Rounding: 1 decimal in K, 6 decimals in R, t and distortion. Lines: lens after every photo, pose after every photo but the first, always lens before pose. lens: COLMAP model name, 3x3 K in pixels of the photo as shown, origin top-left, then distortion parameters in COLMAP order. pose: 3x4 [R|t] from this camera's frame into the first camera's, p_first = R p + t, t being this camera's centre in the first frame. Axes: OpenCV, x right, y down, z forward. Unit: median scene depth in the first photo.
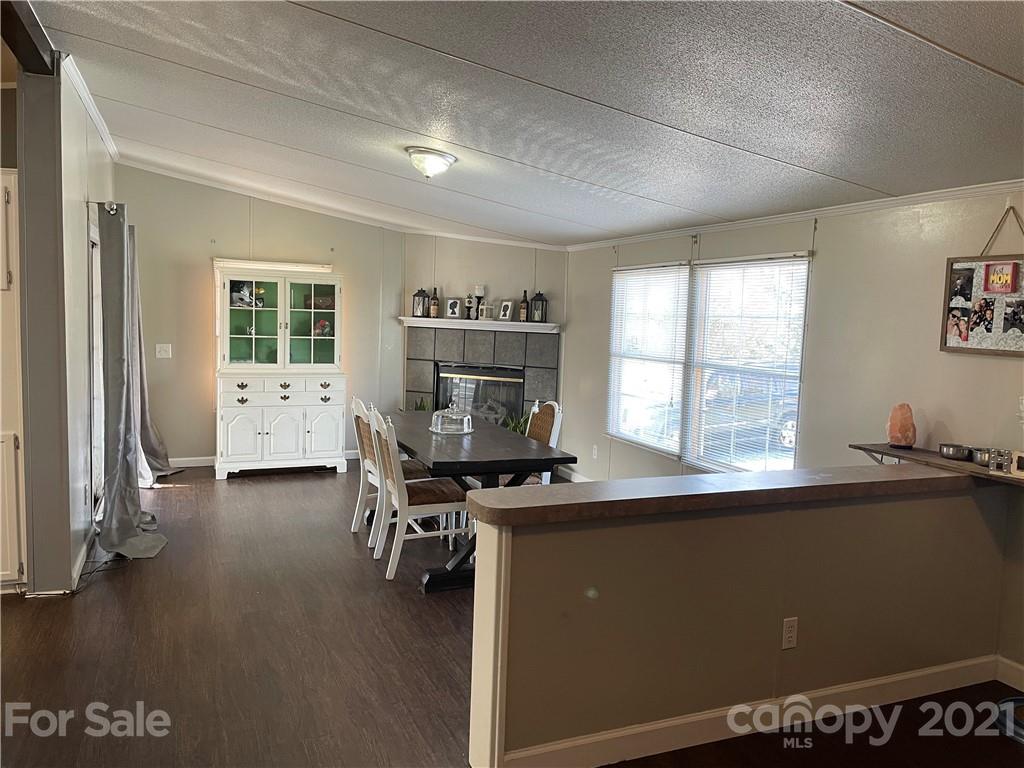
lens RADIAL K [[773.9, 0, 512.7], [0, 773.9, 383.8], [0, 0, 1]] dist [-0.002296, -0.001147]
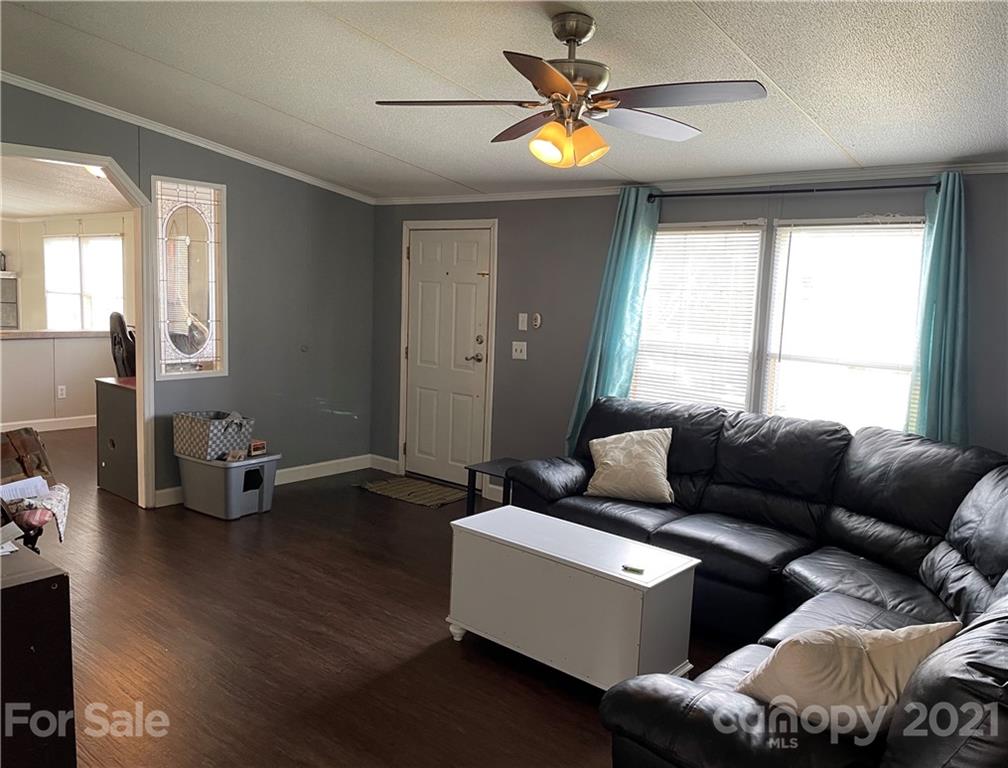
lens RADIAL K [[806.2, 0, 503.7], [0, 806.2, 383.2], [0, 0, 1]] dist [0.002543, 0.000222]
pose [[0.888085, -0.056902, 0.456144, 0.195847], [0.034934, 0.997794, 0.056456, 0.088288], [-0.458350, -0.034203, 0.888113, -0.884440]]
